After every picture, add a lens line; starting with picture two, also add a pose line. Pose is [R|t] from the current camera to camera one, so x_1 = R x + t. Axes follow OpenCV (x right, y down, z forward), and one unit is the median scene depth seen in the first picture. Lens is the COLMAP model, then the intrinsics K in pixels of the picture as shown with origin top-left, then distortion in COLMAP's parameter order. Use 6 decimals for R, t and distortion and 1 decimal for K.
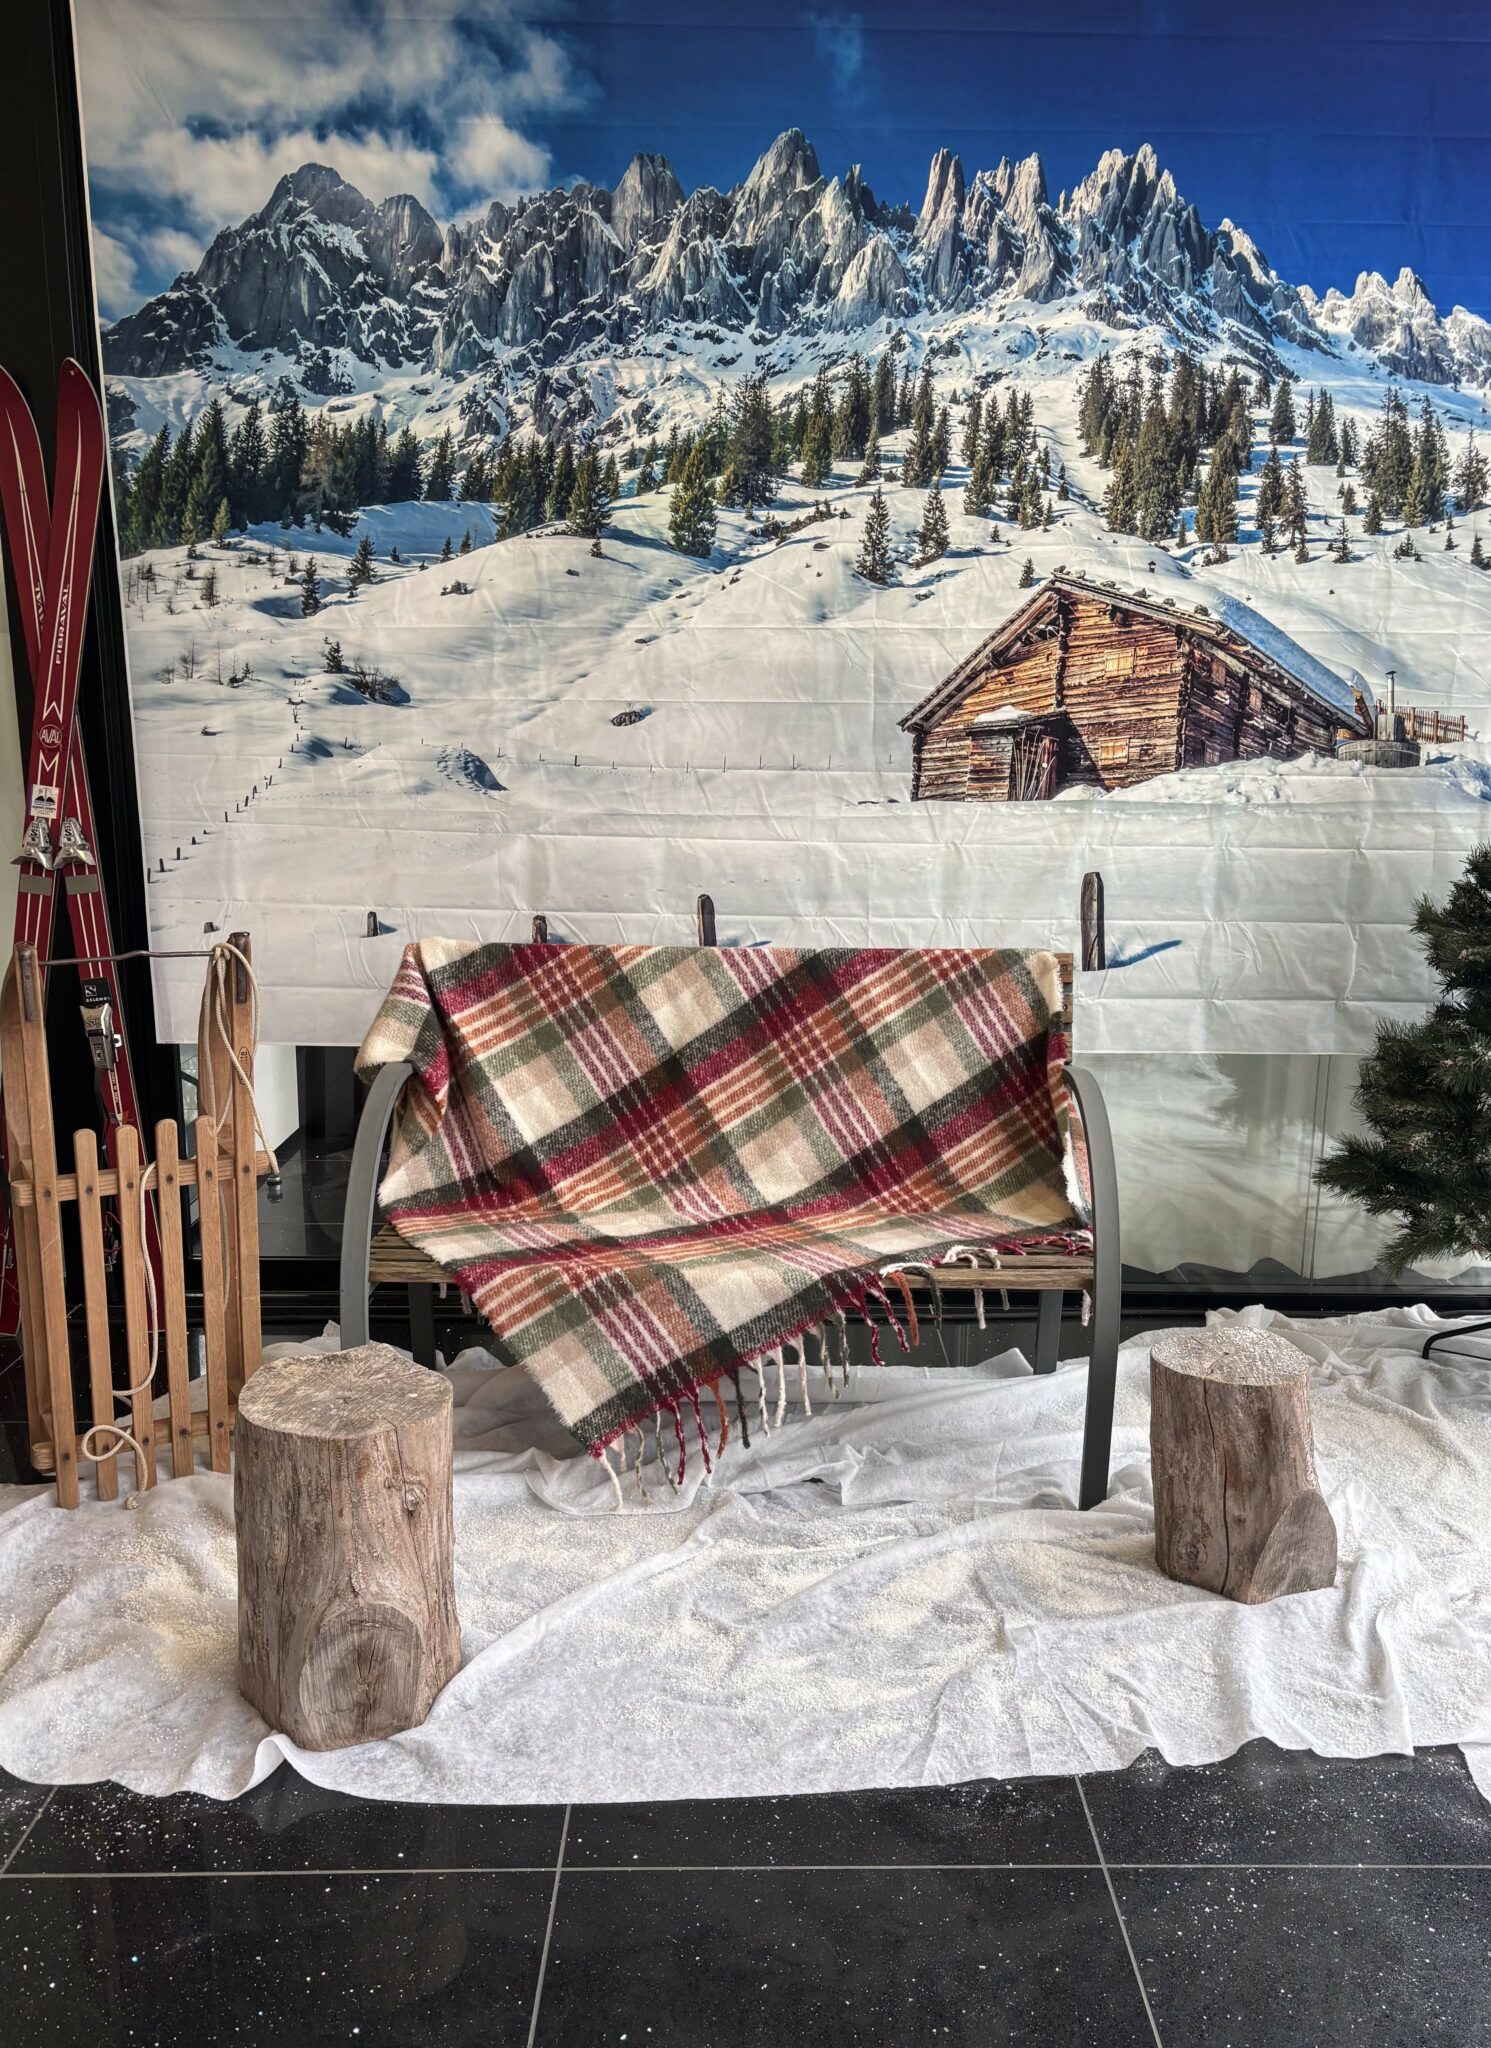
lens RADIAL K [[1477.6, 0, 743.7], [0, 1477.6, 1037.7], [0, 0, 1]] dist [-0.007448, 0.000659]
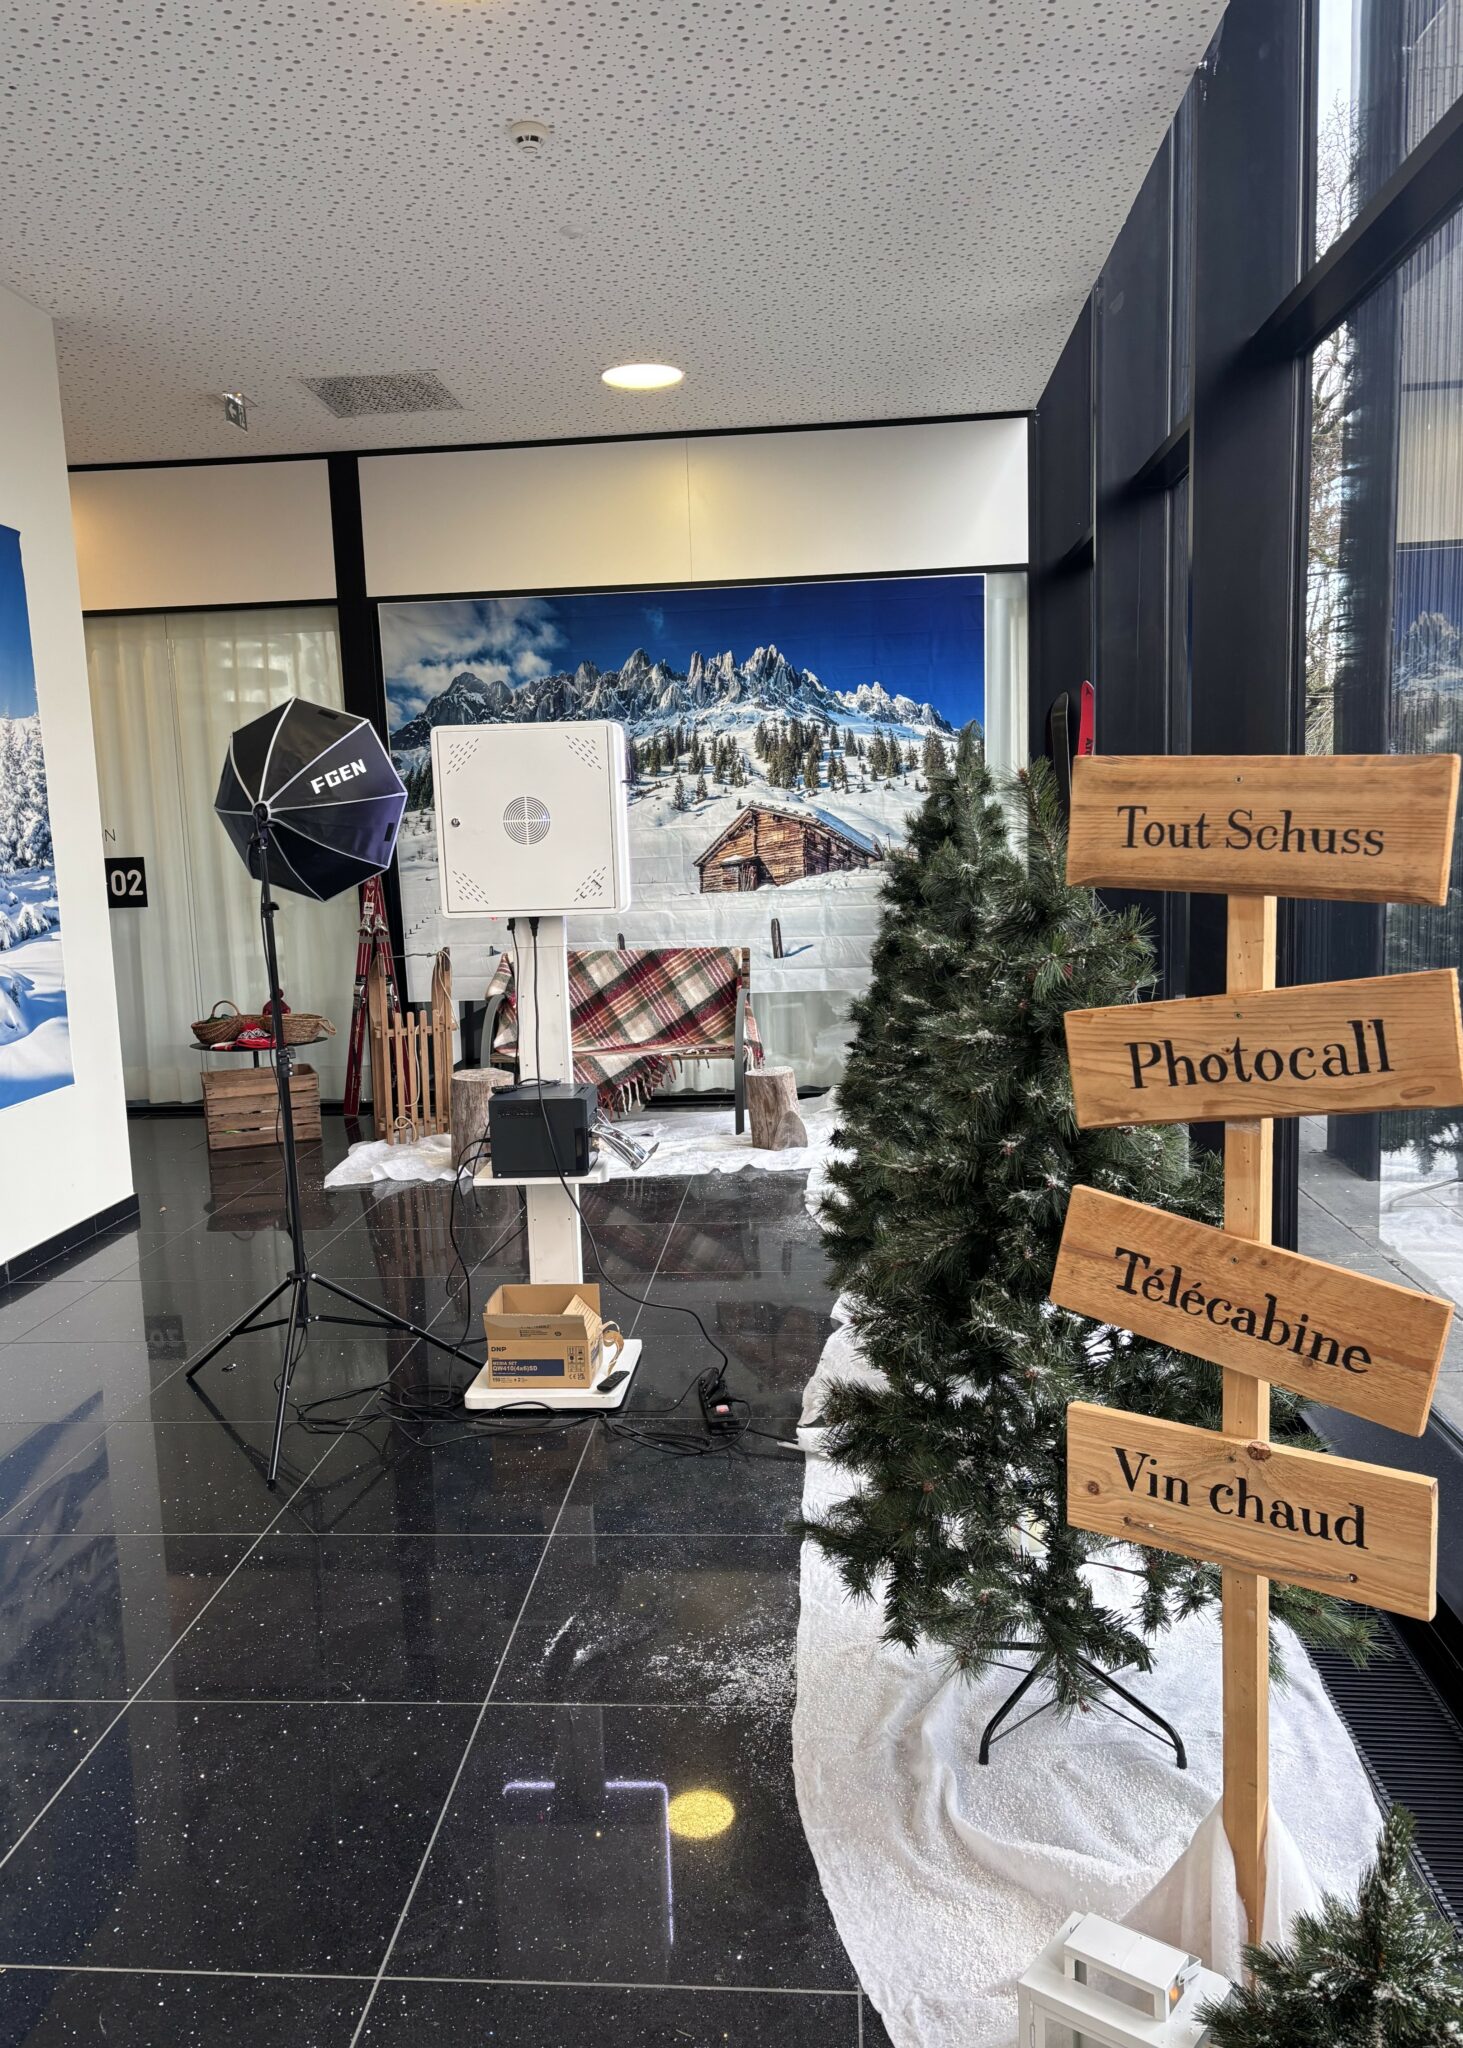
lens RADIAL K [[1602.0, 0, 731.9], [0, 1602.0, 1018.1], [0, 0, 1]] dist [0.000850, -0.000788]
pose [[0.993468, -0.036007, -0.108280, 0.480800], [0.026329, 0.995638, -0.089513, 0.313276], [0.111030, 0.086078, 0.990082, -1.772603]]
